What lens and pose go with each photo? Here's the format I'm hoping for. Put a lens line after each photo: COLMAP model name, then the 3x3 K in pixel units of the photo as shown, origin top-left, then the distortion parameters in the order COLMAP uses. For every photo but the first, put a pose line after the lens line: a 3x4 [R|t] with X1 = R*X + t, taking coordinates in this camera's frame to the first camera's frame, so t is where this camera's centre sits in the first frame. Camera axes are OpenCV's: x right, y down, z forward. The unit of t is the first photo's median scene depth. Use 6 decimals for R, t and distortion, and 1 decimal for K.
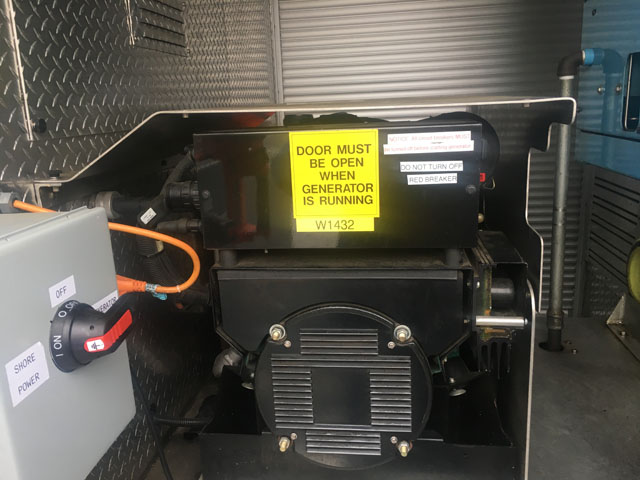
lens RADIAL K [[547.5, 0, 320.0], [0, 547.5, 232.4], [0, 0, 1]] dist [-0.010266, 0.124713]
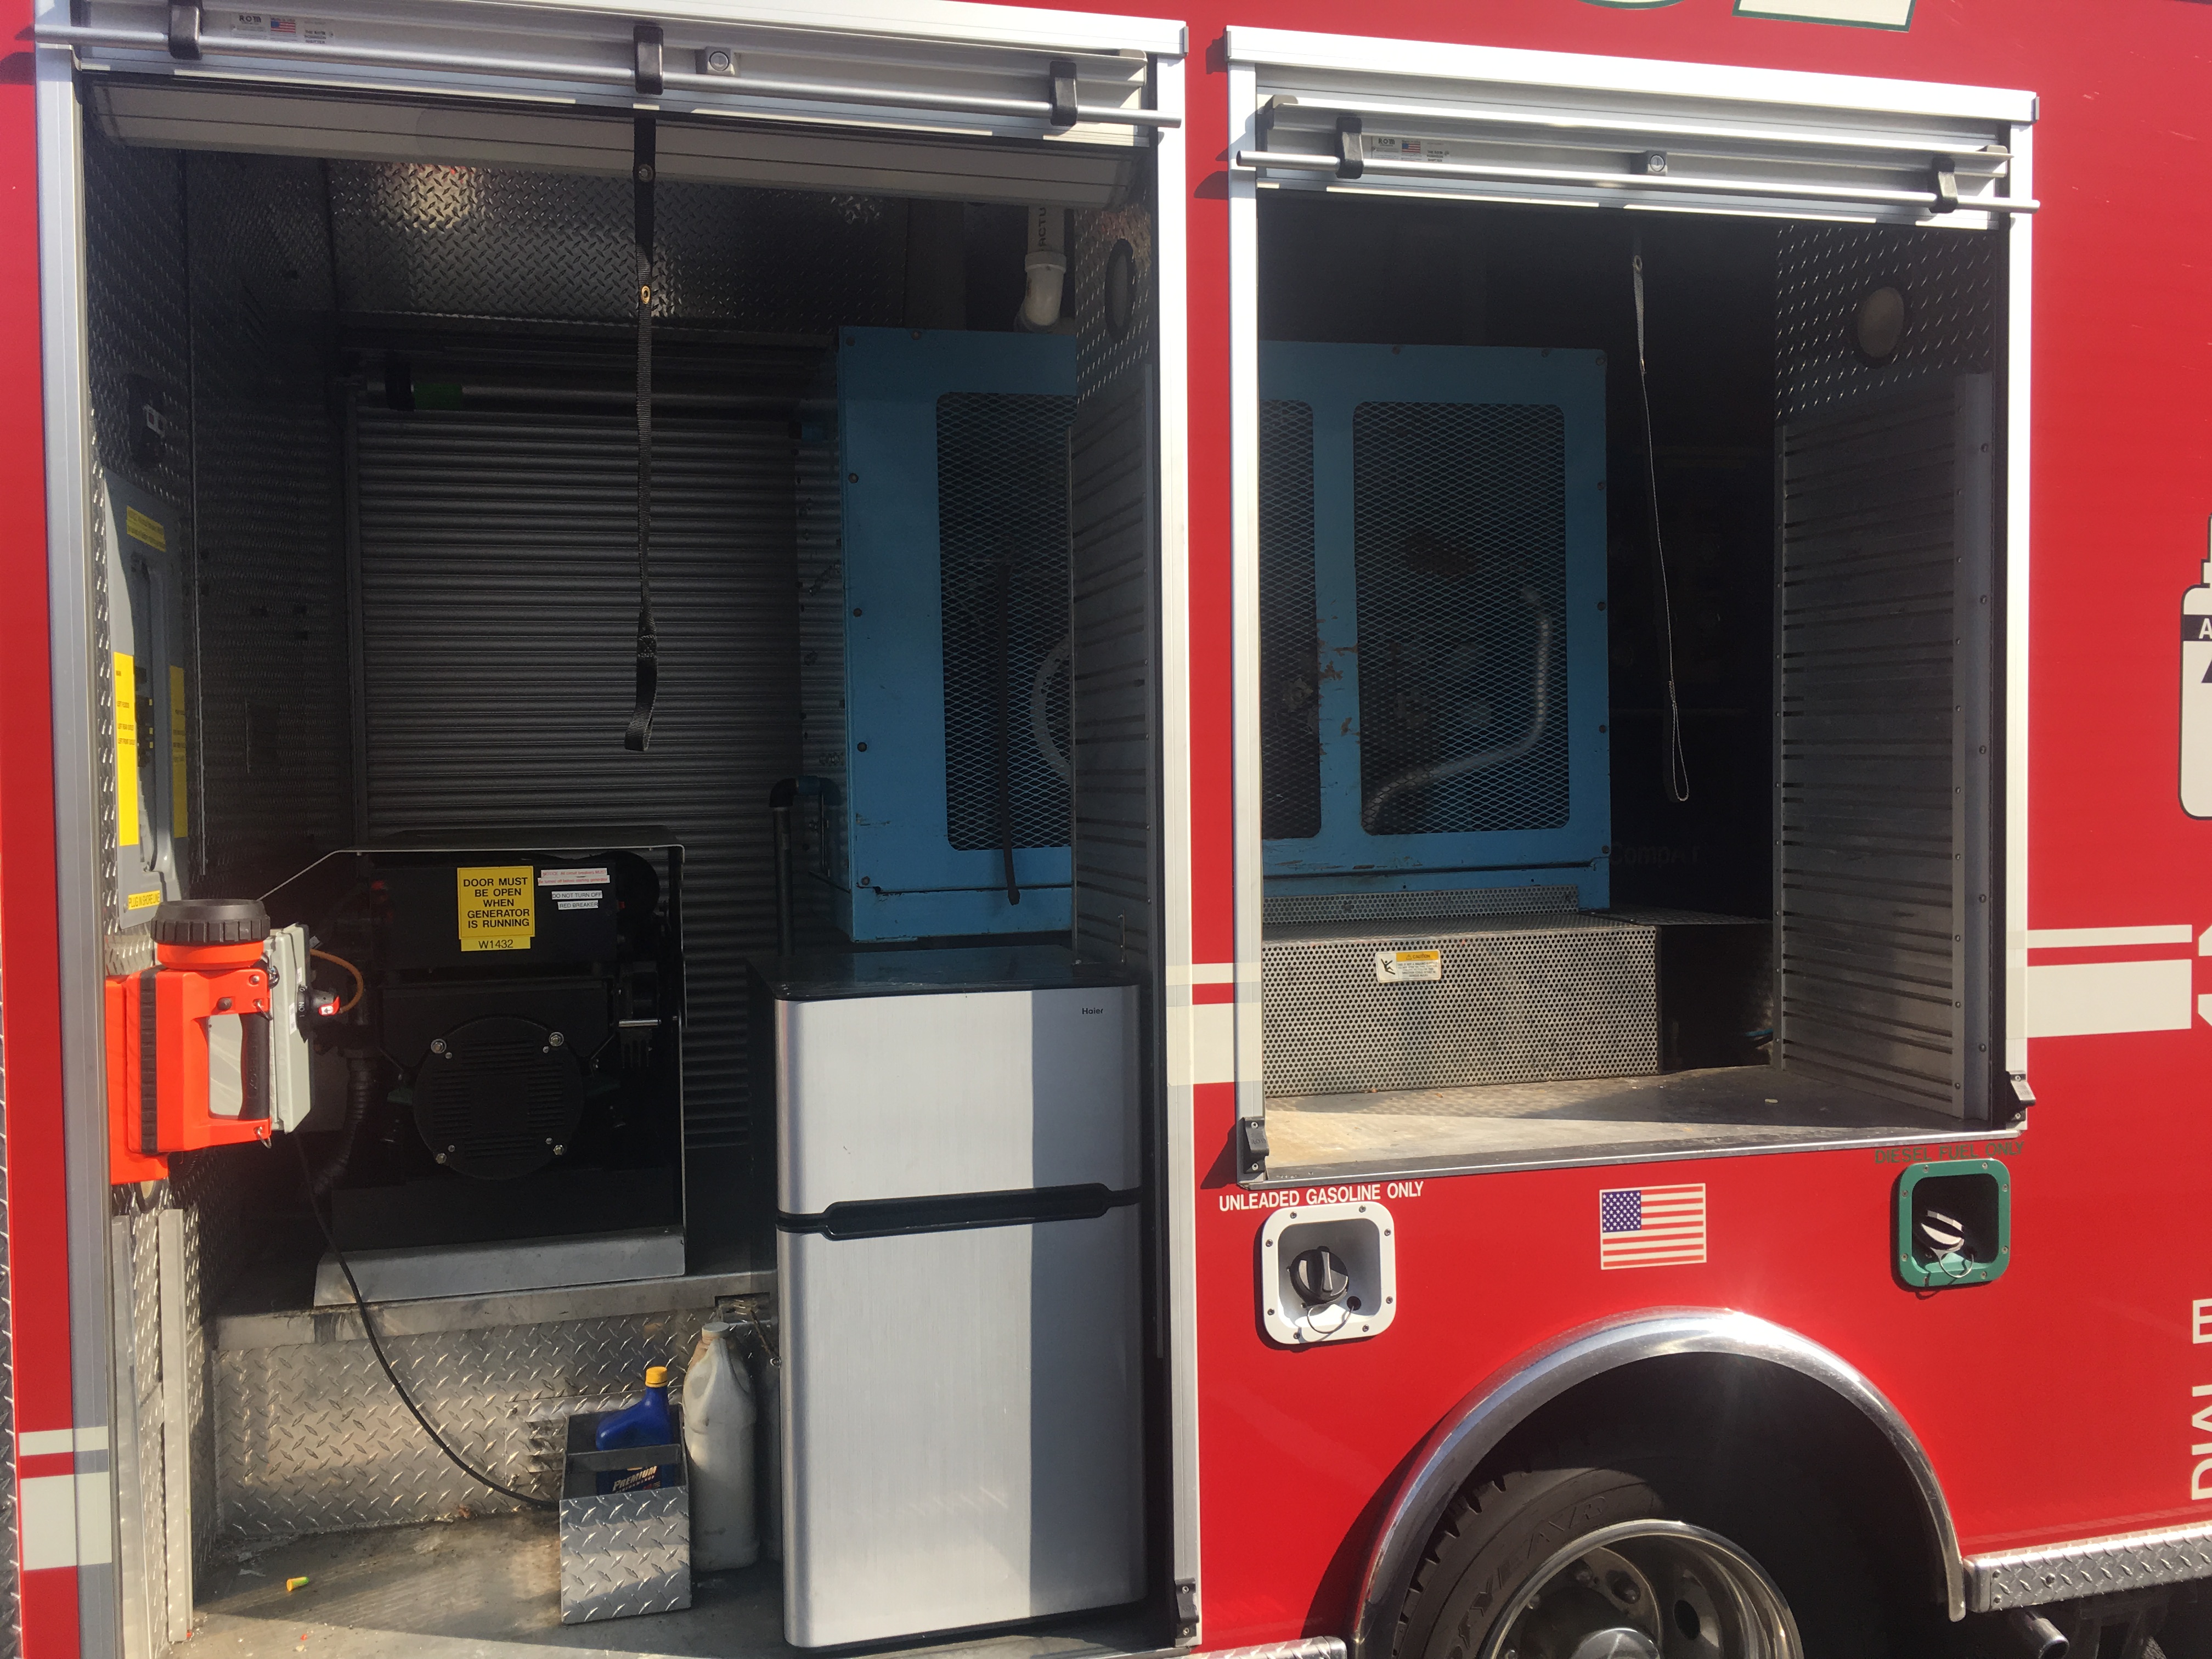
lens RADIAL K [[1892.2, 0, 1105.9], [0, 1892.2, 803.3], [0, 0, 1]] dist [-0.010266, 0.124713]
pose [[0.927239, 0.021160, 0.373872, -0.295718], [0.062367, 0.975732, -0.209898, 0.650511], [-0.369240, 0.217943, 0.903417, -3.364982]]
